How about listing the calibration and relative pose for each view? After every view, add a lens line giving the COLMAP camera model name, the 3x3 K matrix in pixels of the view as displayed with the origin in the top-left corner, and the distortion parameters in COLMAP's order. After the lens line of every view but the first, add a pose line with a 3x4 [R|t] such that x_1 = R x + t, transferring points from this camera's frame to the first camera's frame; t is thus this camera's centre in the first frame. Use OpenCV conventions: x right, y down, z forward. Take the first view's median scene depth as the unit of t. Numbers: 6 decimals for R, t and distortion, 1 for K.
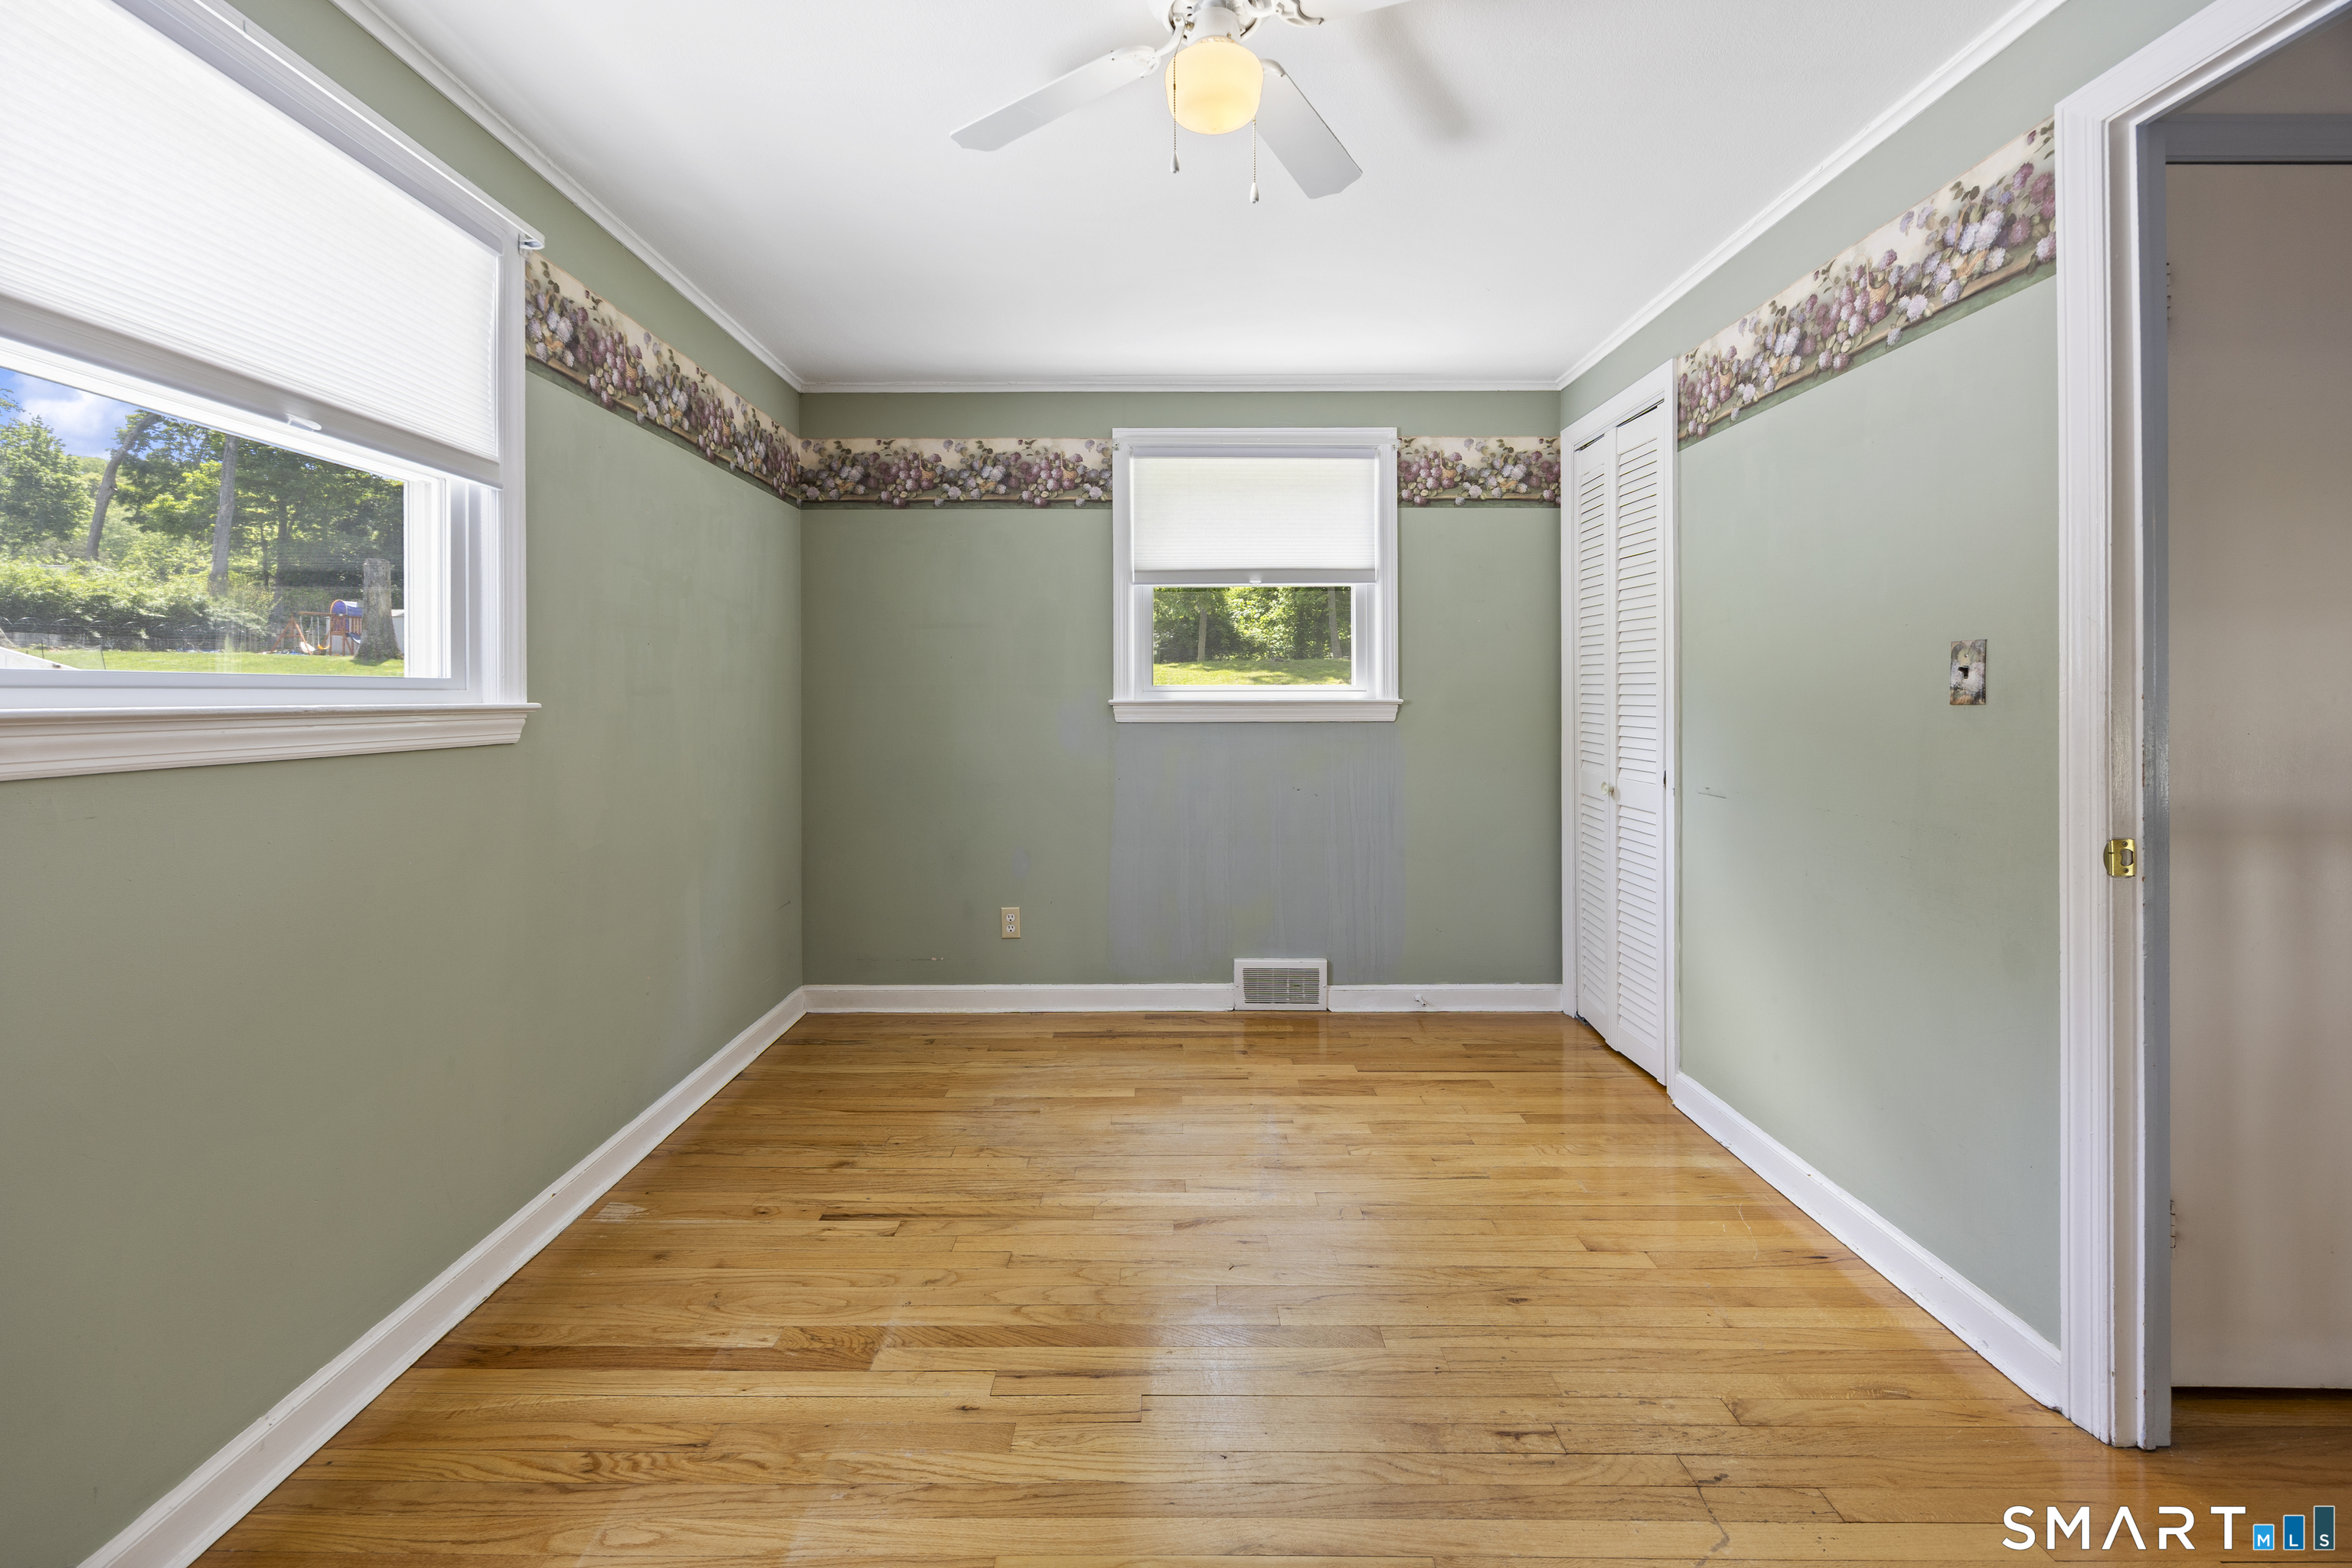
lens RADIAL K [[938.9, 0, 1187.2], [0, 938.9, 690.5], [0, 0, 1]] dist [-0.000168, -0.000279]
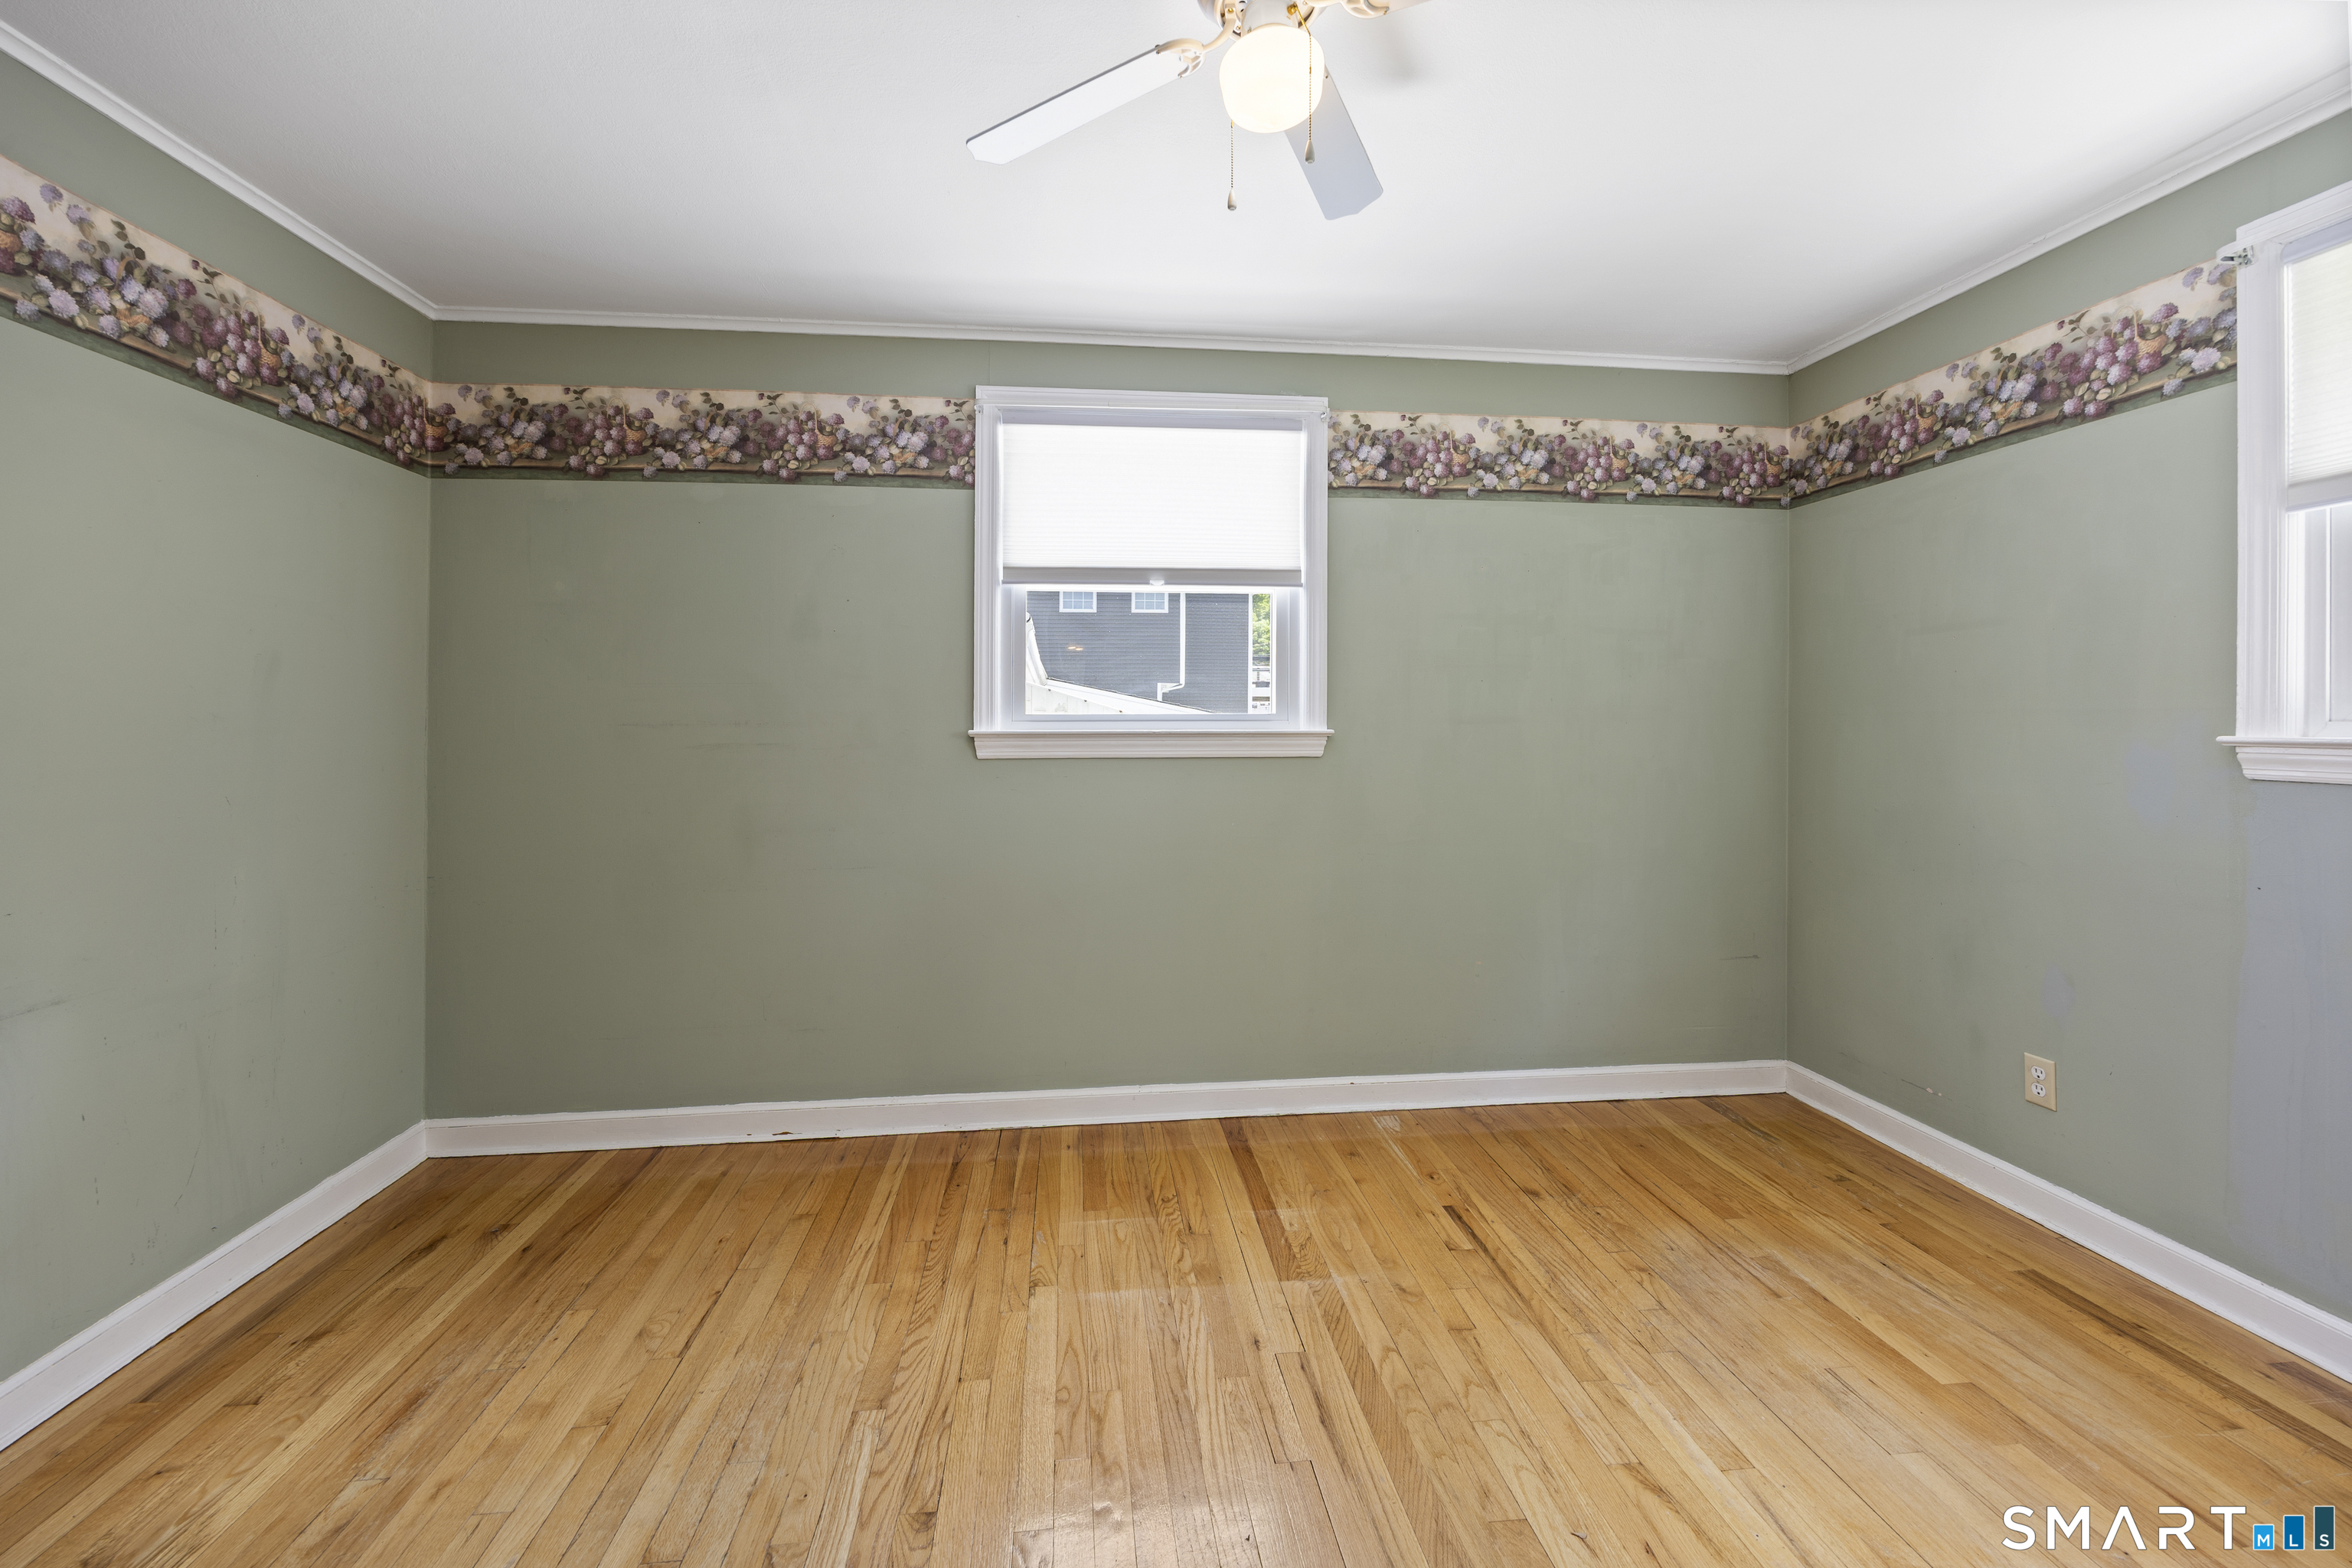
lens RADIAL K [[938.9, 0, 1144.5], [0, 938.9, 709.8], [0, 0, 1]] dist [-0.000168, -0.000279]
pose [[0.081098, -0.008521, -0.996670, 0.628828], [0.004329, 0.999957, -0.008197, -0.005665], [0.996697, -0.003650, 0.081132, 0.529216]]
